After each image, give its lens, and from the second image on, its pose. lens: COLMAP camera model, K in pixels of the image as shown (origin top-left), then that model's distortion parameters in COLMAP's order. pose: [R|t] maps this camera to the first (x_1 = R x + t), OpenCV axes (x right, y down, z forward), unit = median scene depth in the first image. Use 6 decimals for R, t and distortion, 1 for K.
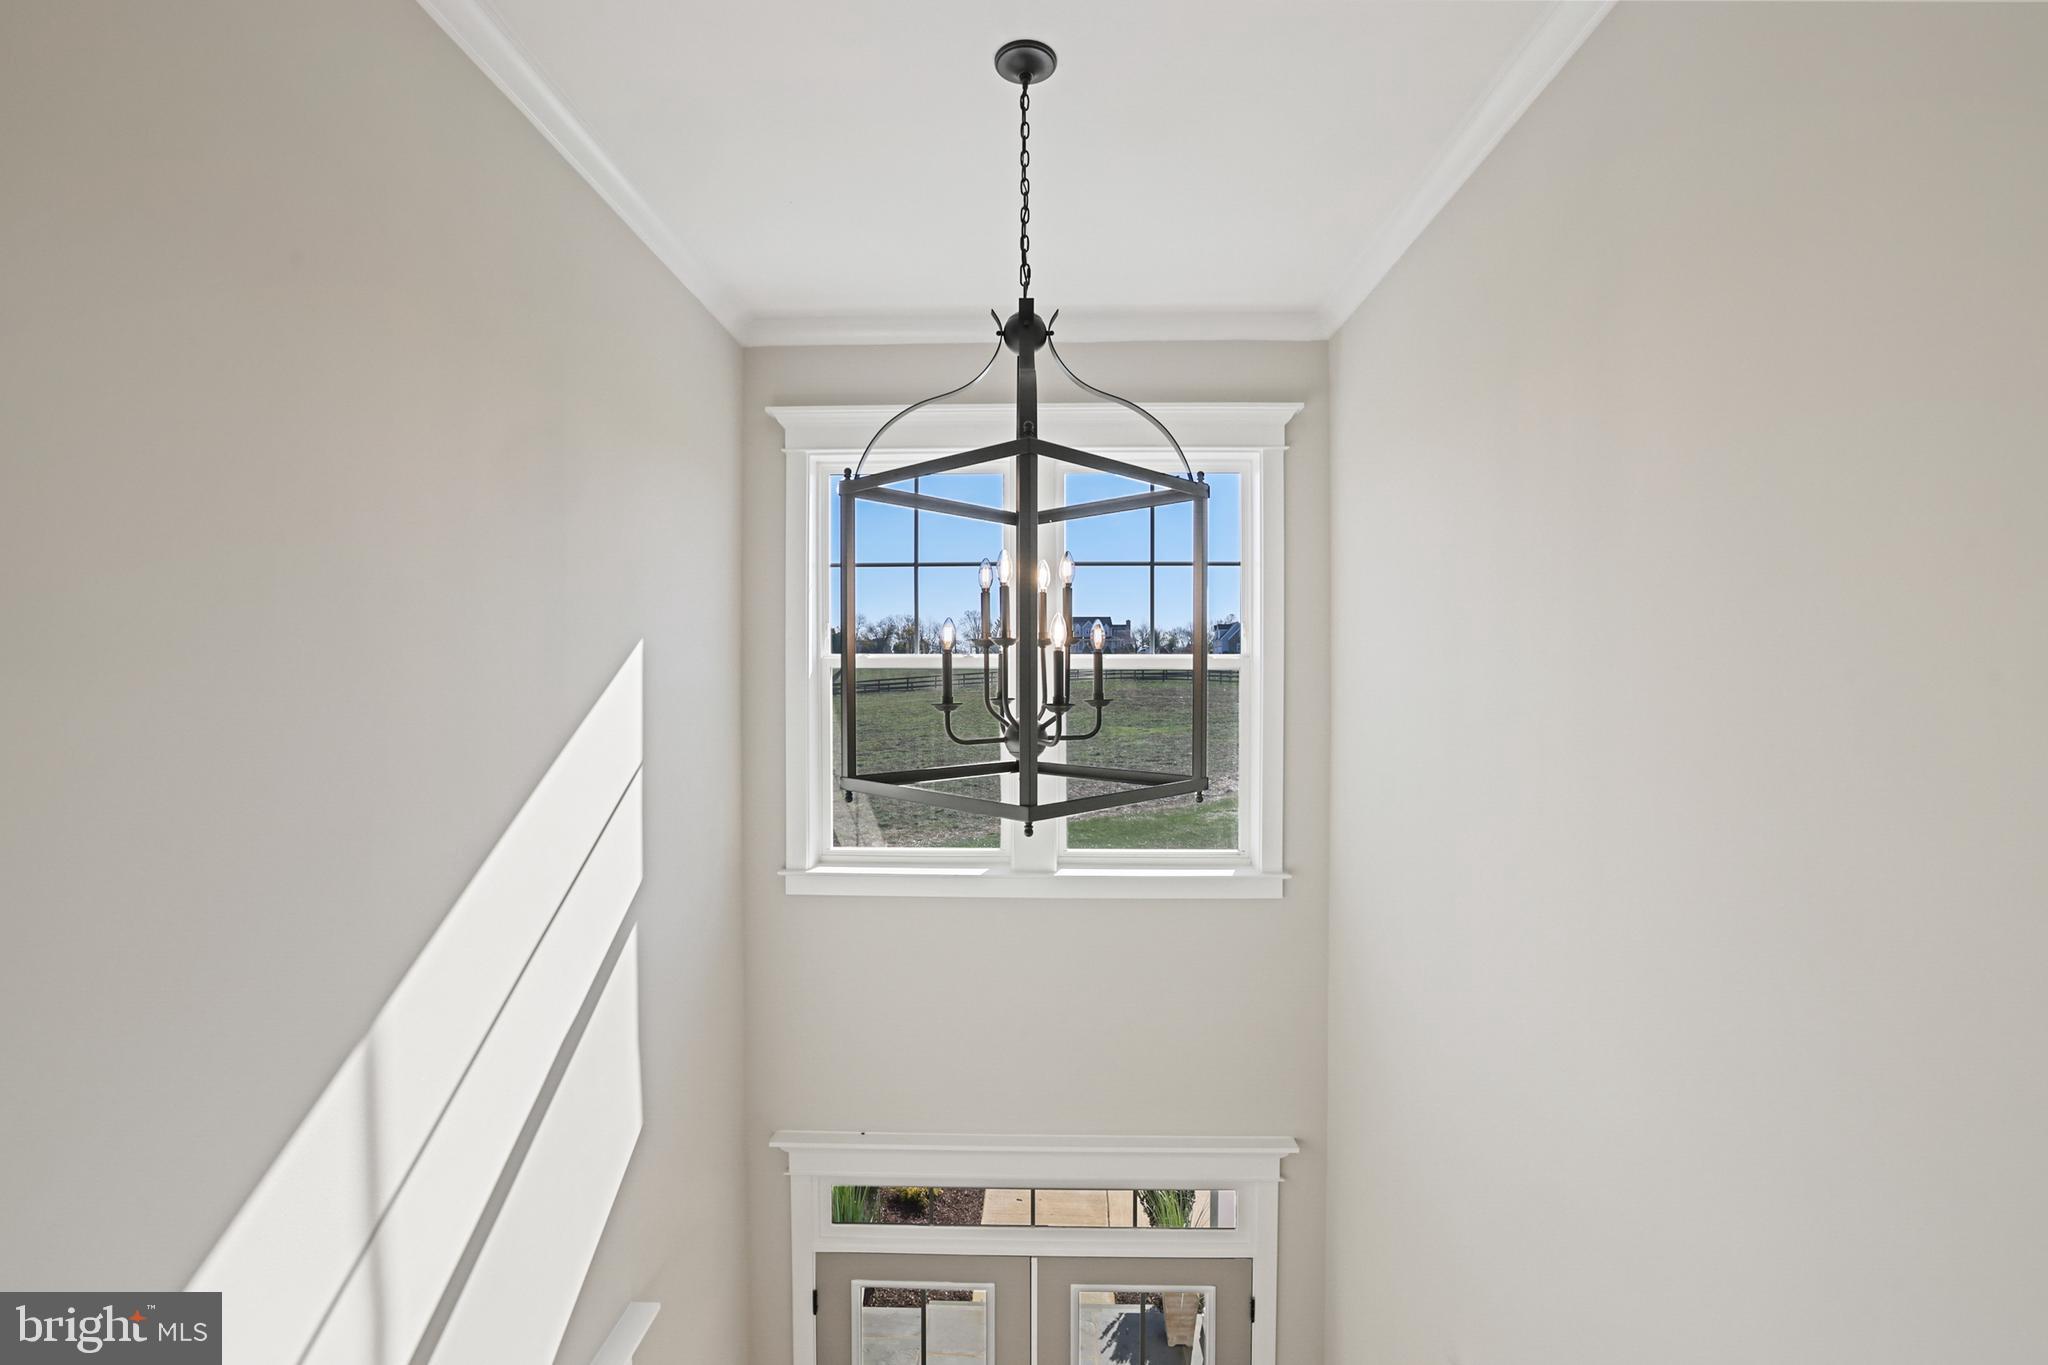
lens RADIAL K [[898.9, 0, 1018.5], [0, 898.9, 683.8], [0, 0, 1]] dist [-0.022148, 0.004530]
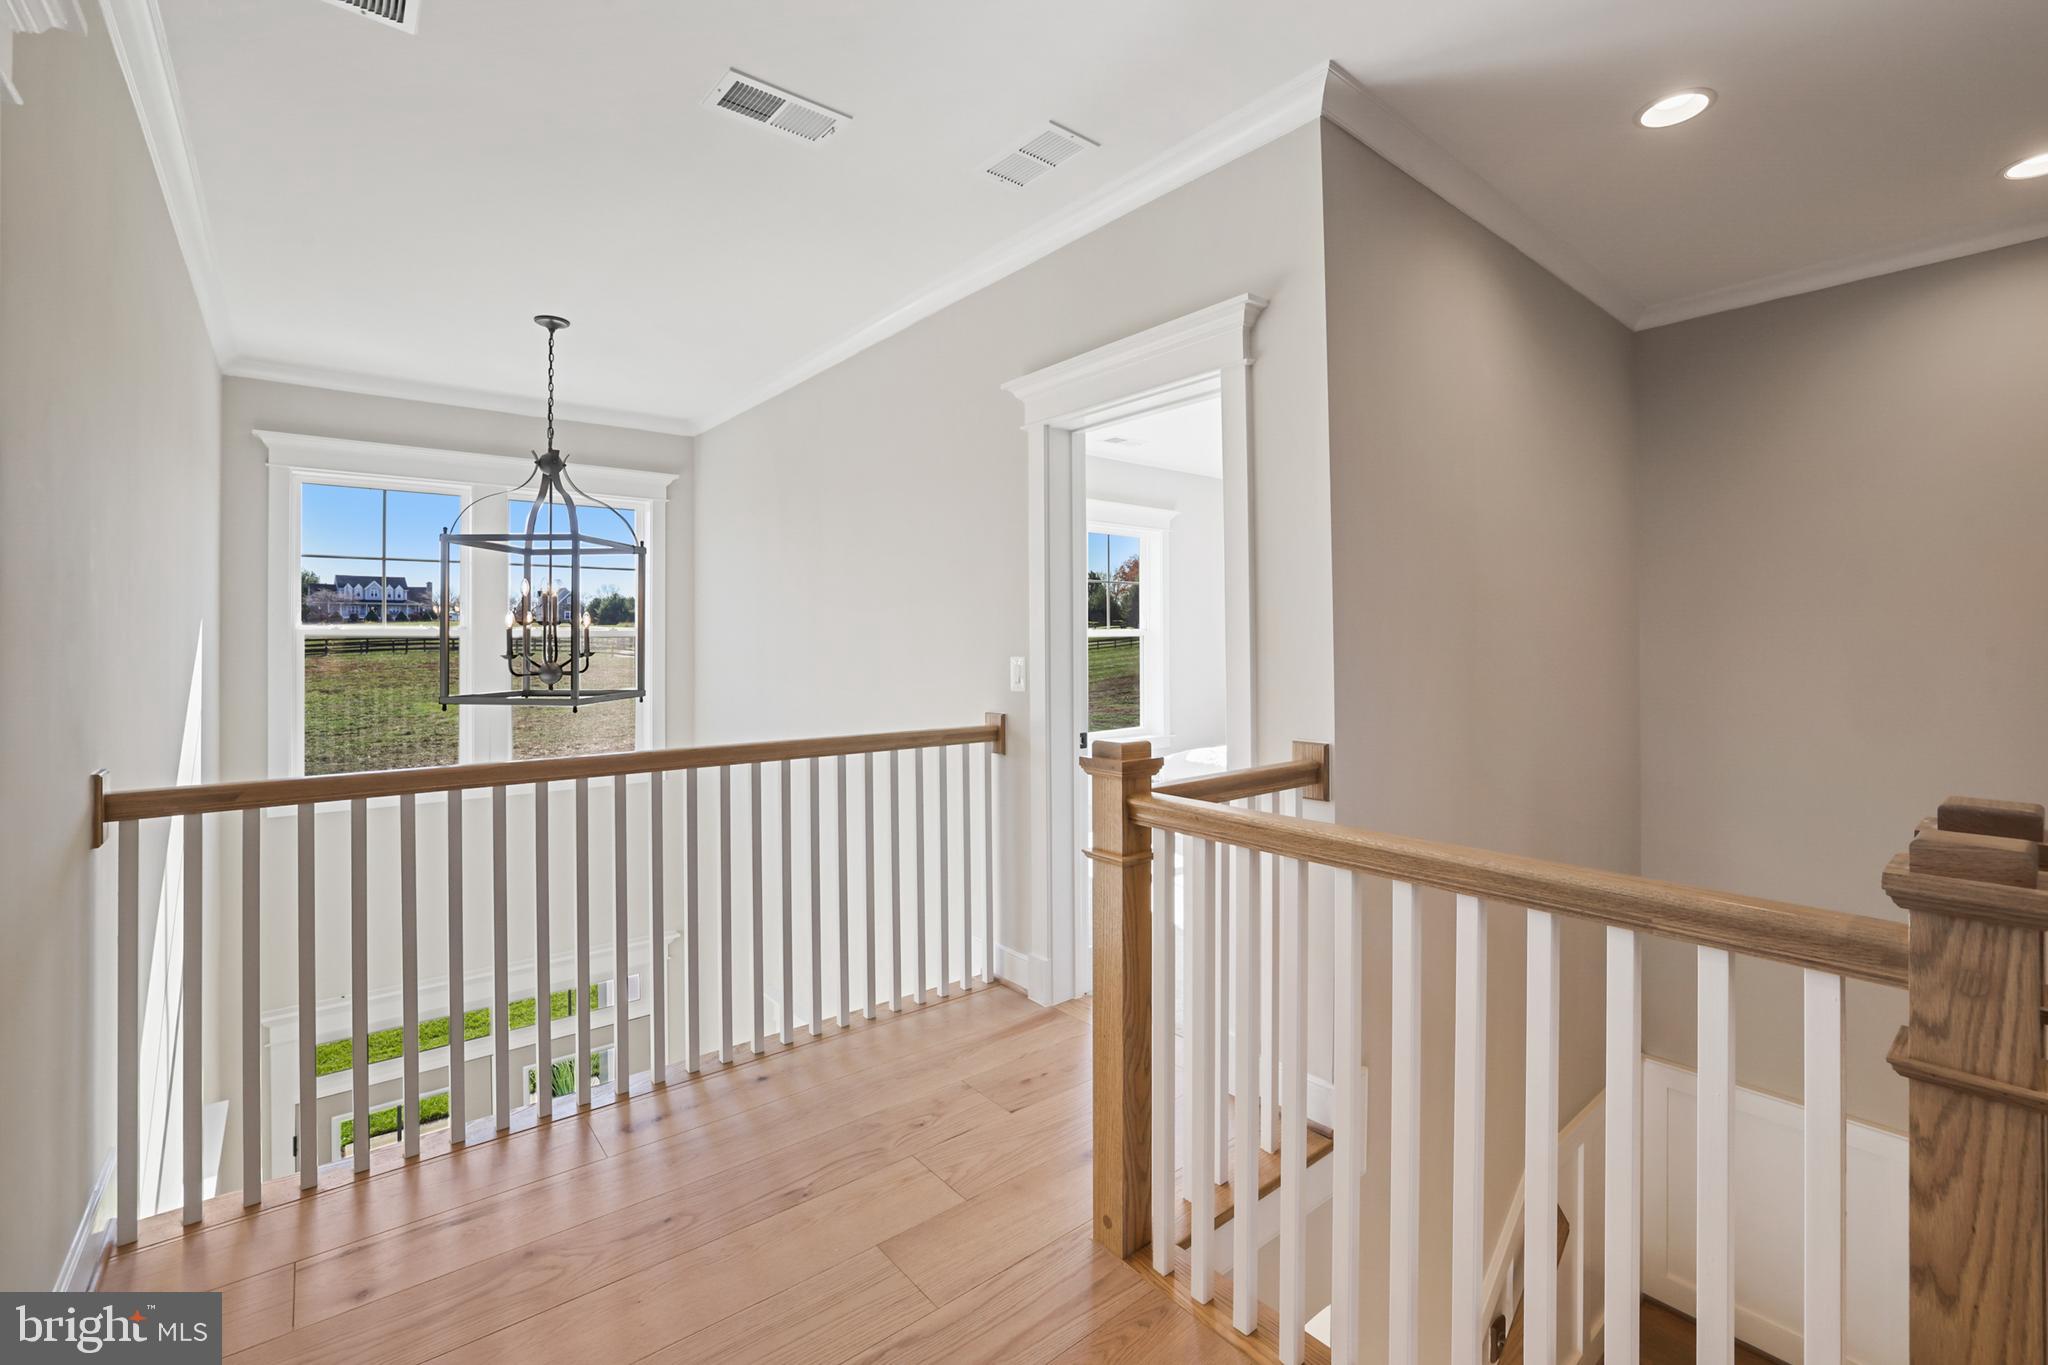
lens RADIAL K [[898.9, 0, 1029.8], [0, 898.9, 661.1], [0, 0, 1]] dist [-0.022148, 0.004530]
pose [[0.747997, -0.007371, 0.663661, -0.285230], [0.002599, 0.999963, 0.008177, 0.007017], [-0.663697, -0.004392, 0.747989, -0.632492]]
